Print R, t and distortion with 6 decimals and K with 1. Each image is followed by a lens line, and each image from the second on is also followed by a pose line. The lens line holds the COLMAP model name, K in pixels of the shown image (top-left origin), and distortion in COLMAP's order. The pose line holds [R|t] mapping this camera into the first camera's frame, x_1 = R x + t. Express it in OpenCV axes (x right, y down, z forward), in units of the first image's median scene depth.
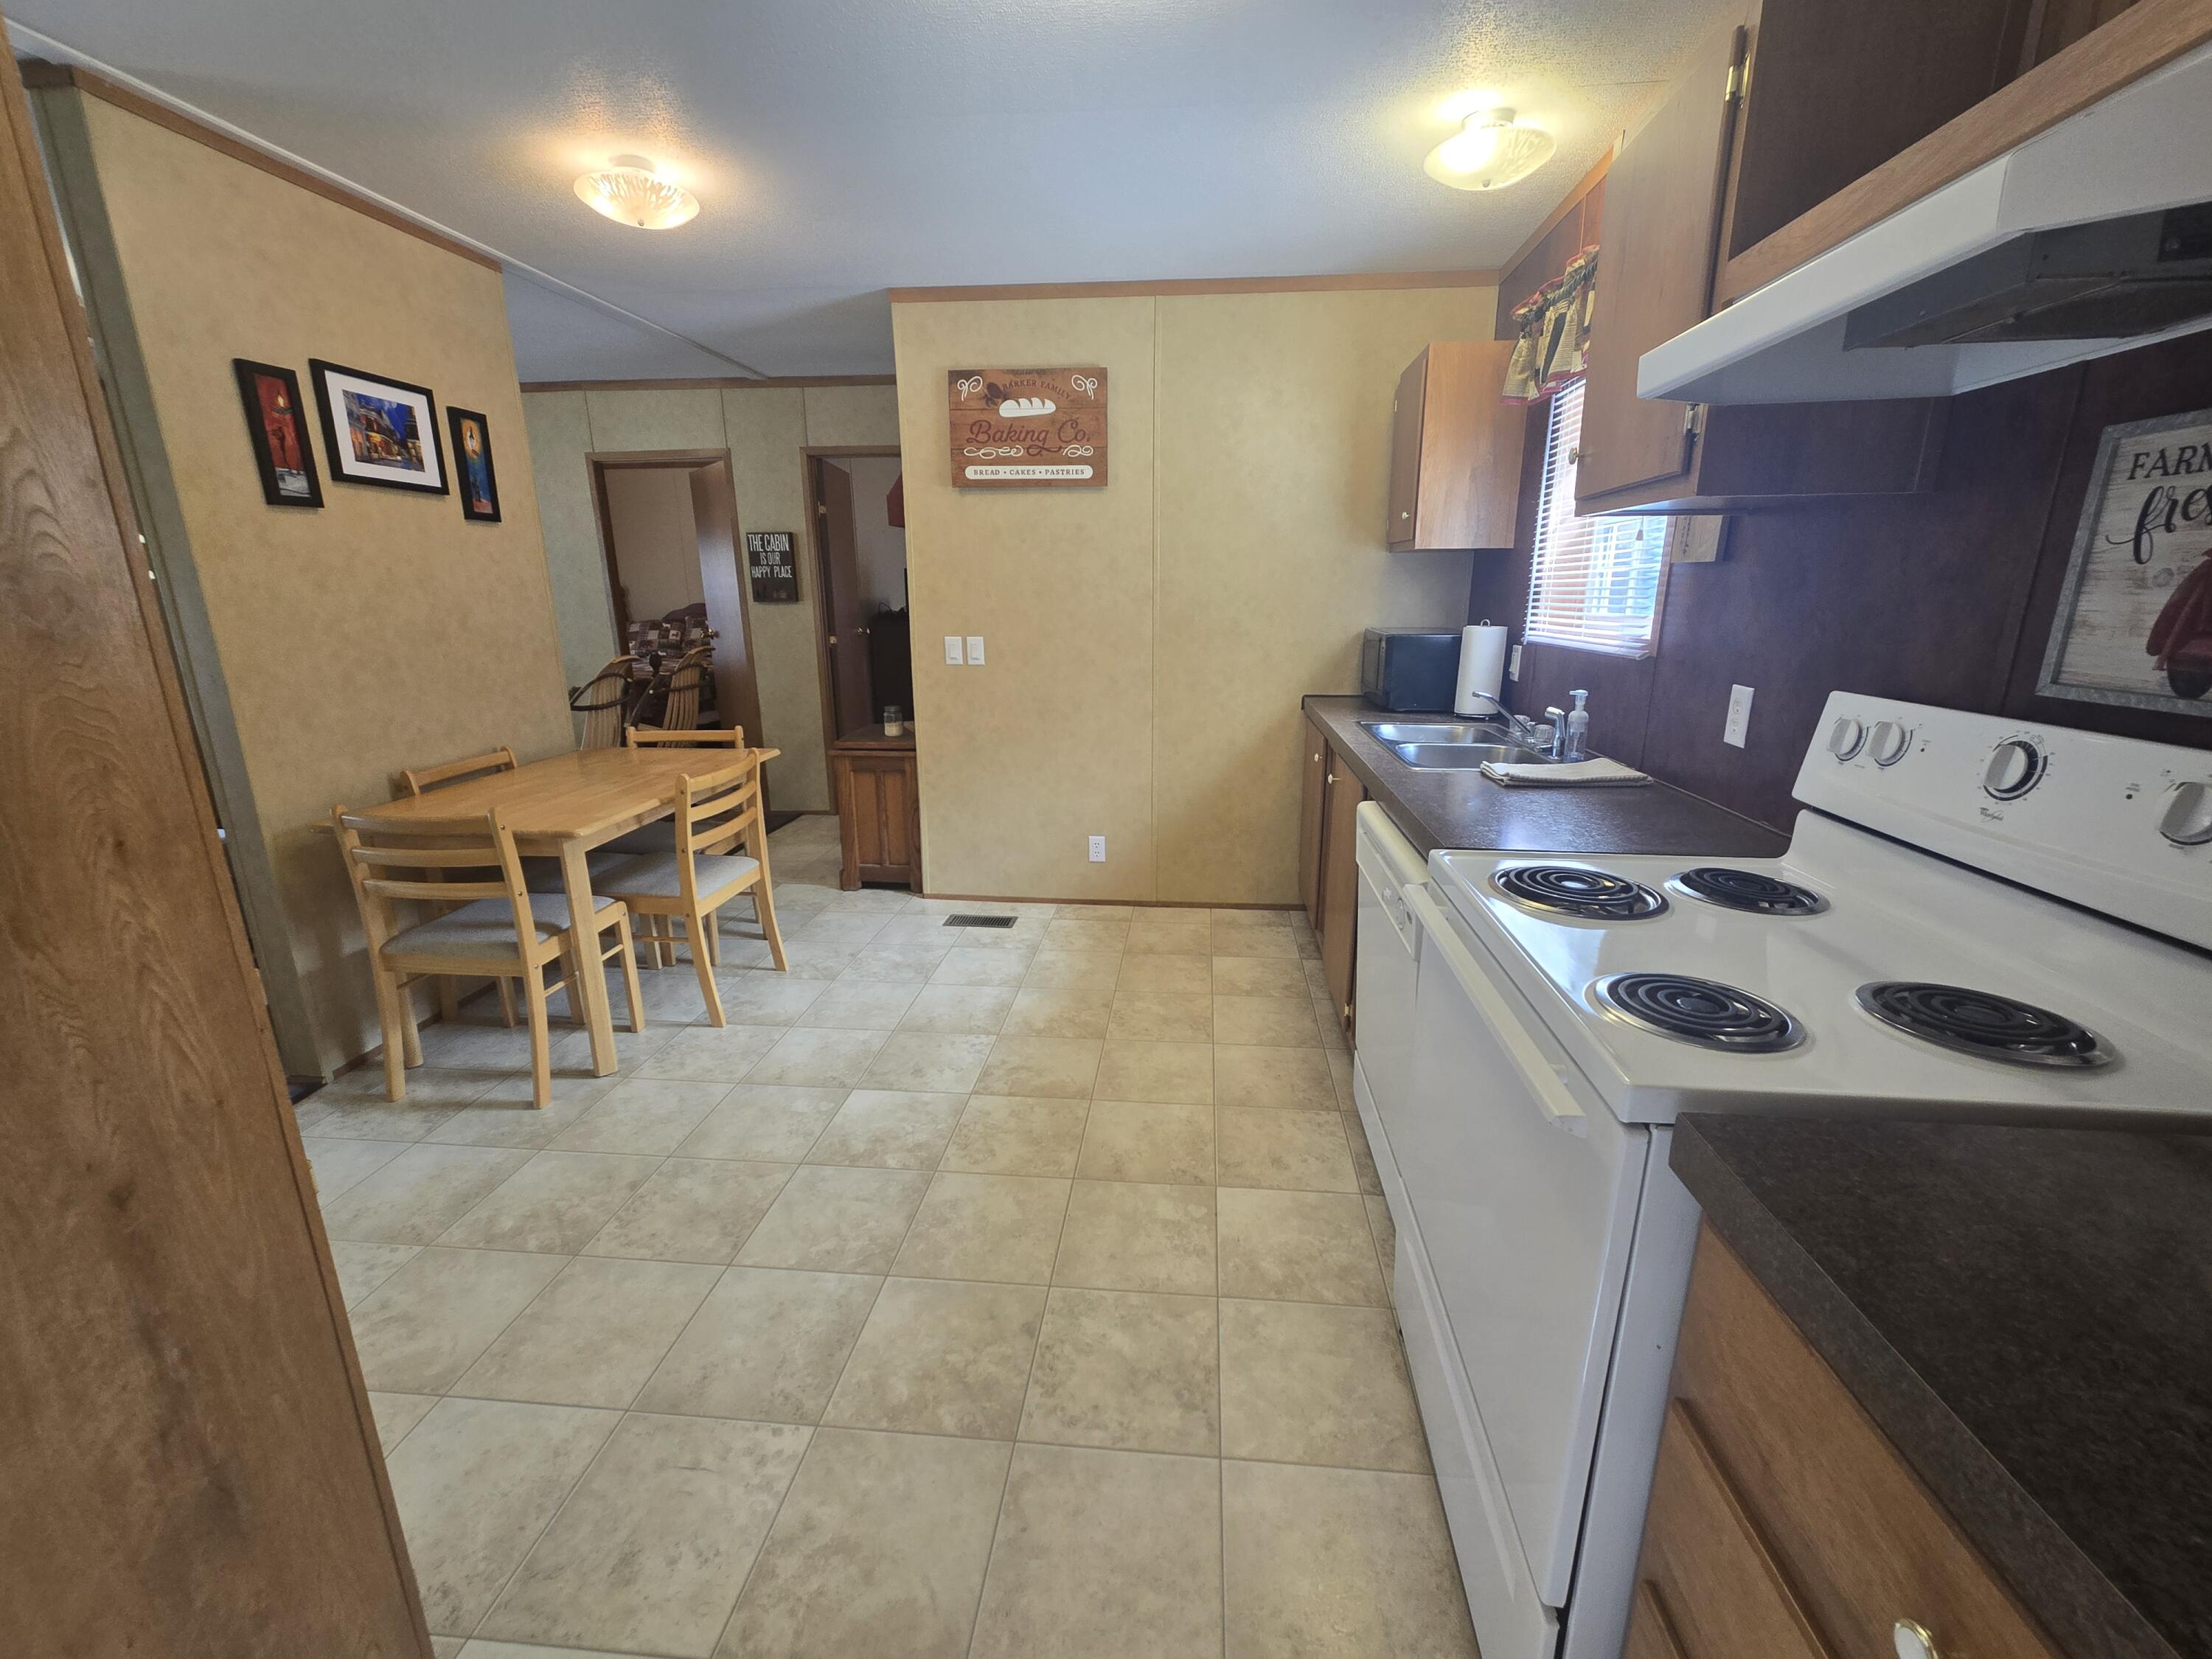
lens RADIAL K [[908.2, 0, 1124.3], [0, 908.2, 822.5], [0, 0, 1]] dist [-0.002863, 0.001503]
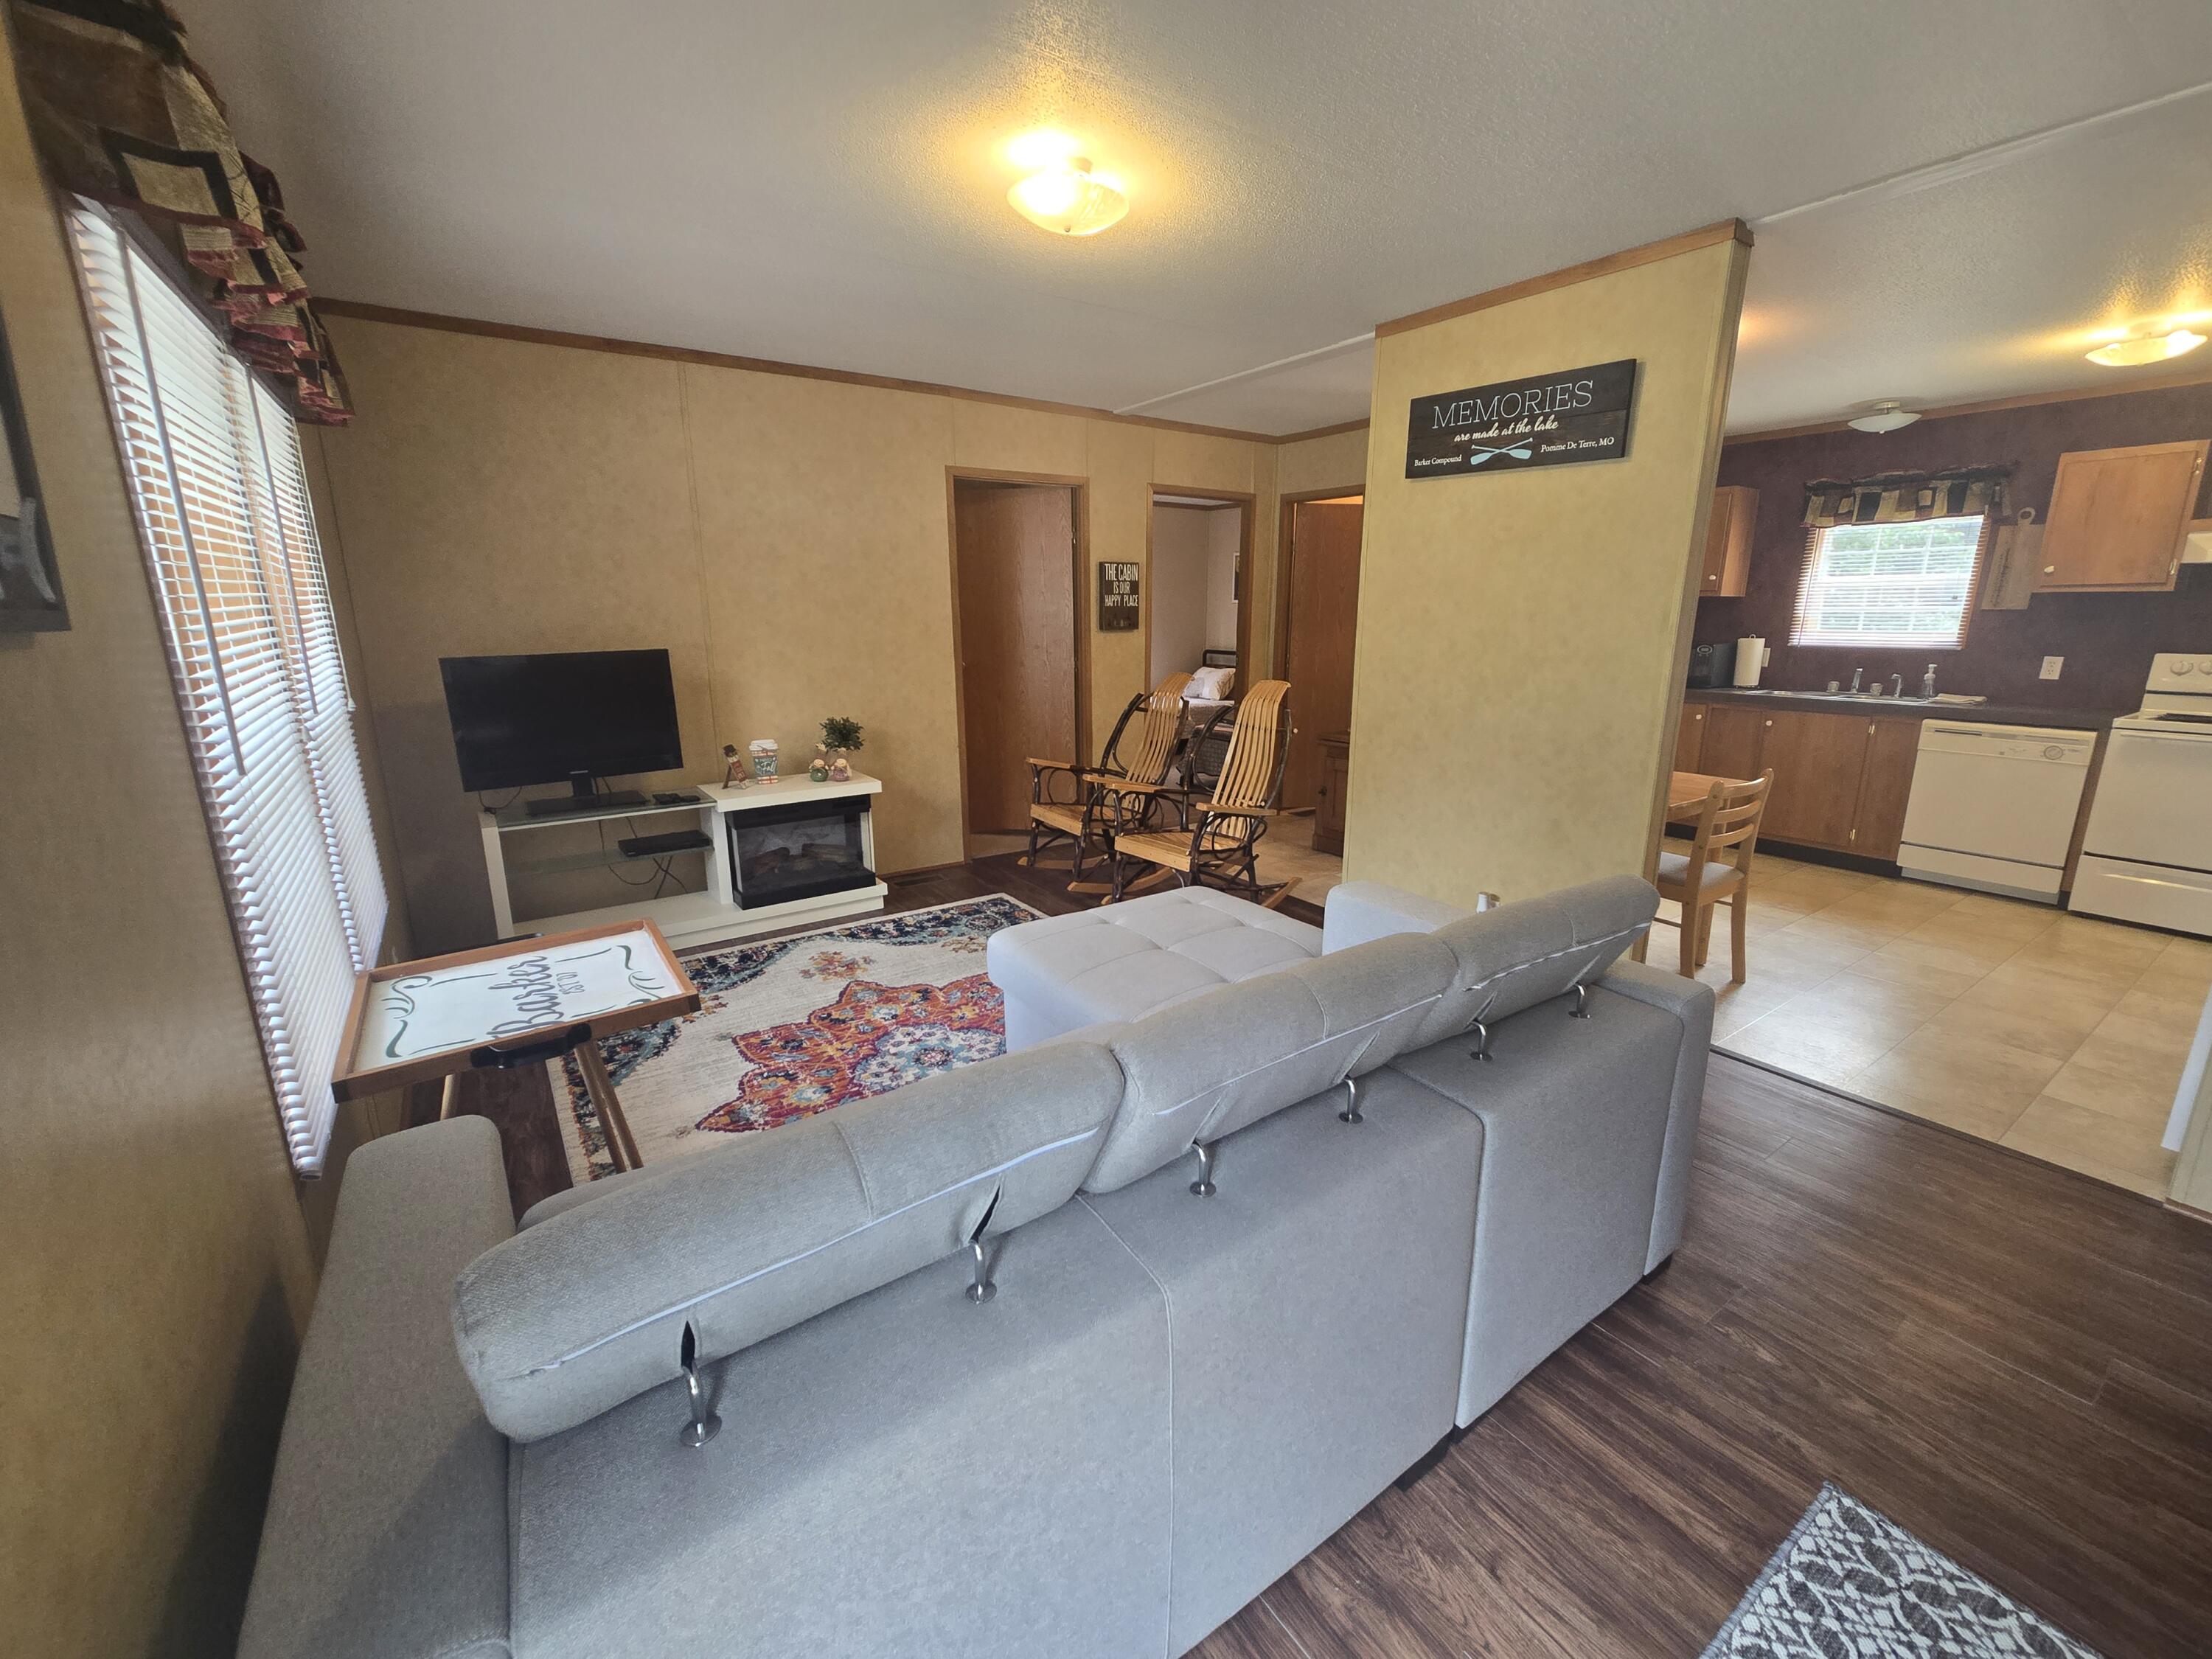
lens RADIAL K [[908.2, 0, 1120.8], [0, 908.2, 822.0], [0, 0, 1]] dist [-0.002863, 0.001503]
pose [[0.770312, -0.141436, 0.621784, -1.808928], [0.156995, 0.987142, 0.030045, -0.103911], [-0.618039, 0.074473, 0.782612, 0.372832]]
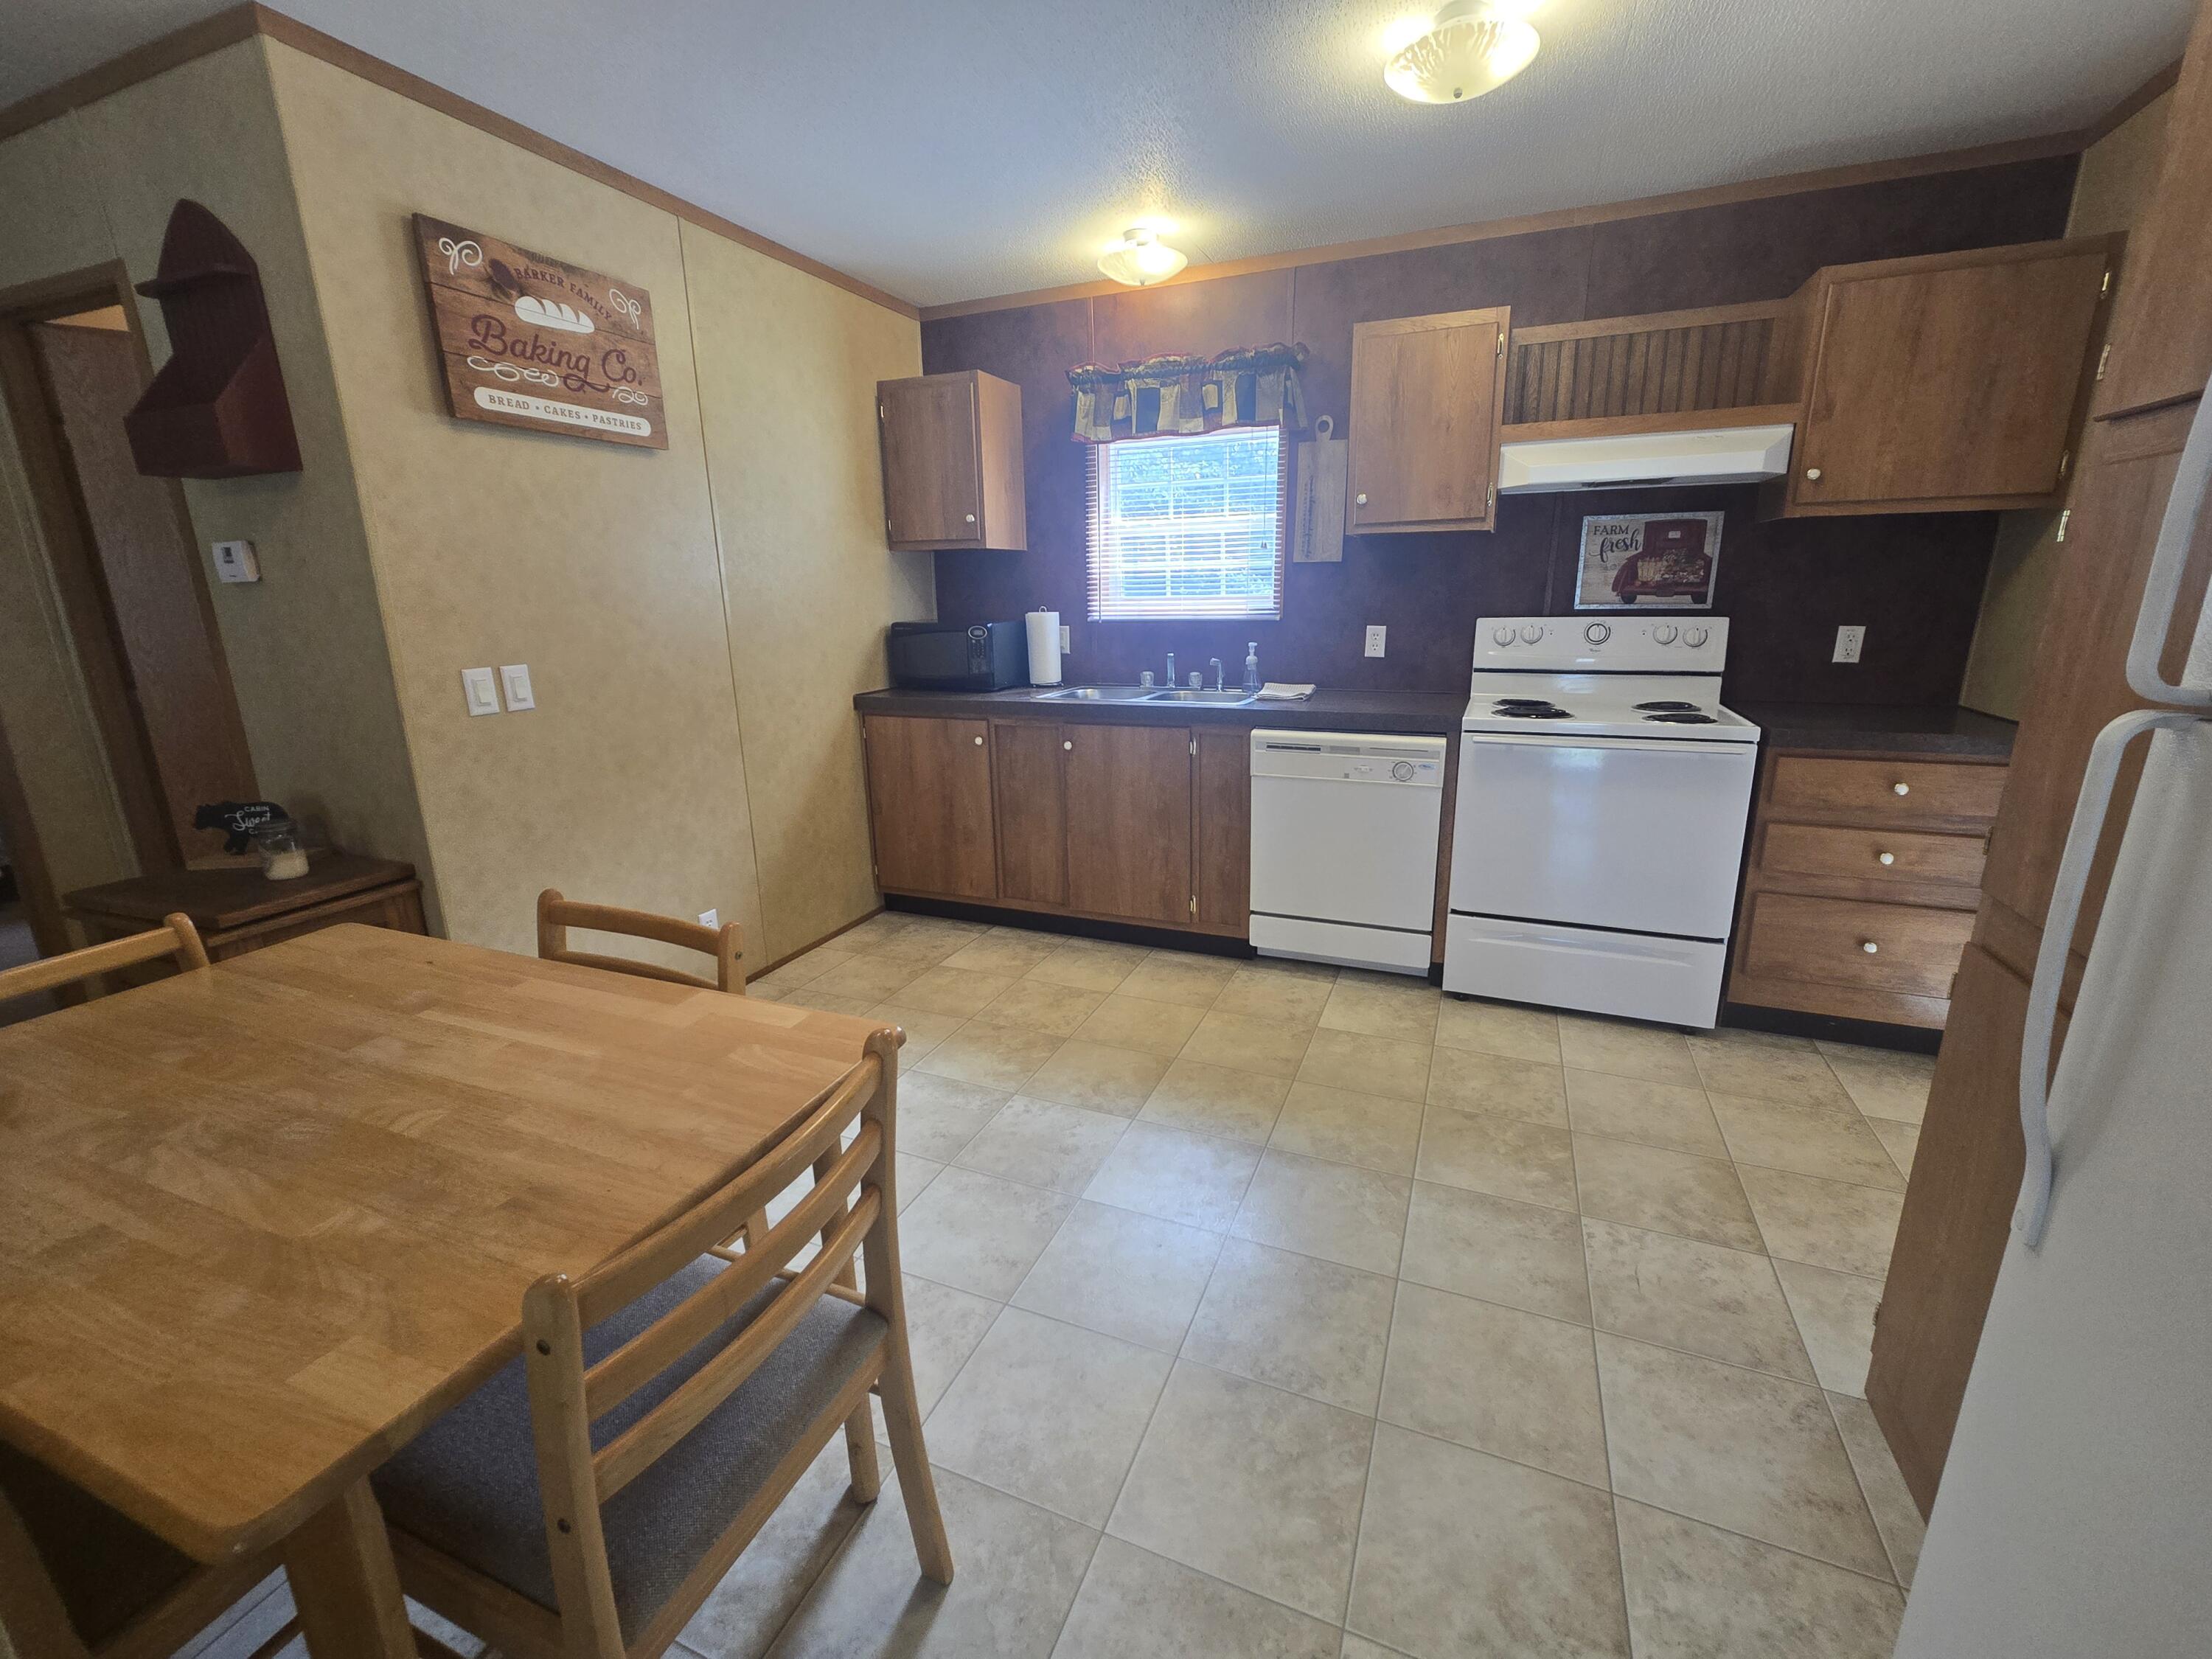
lens RADIAL K [[908.2, 0, 1123.9], [0, 908.2, 819.5], [0, 0, 1]] dist [-0.002863, 0.001503]
pose [[0.299752, -0.241641, 0.922907, -0.788308], [0.254547, 0.952578, 0.166735, -0.124720], [-0.919432, 0.184944, 0.347047, 0.518305]]
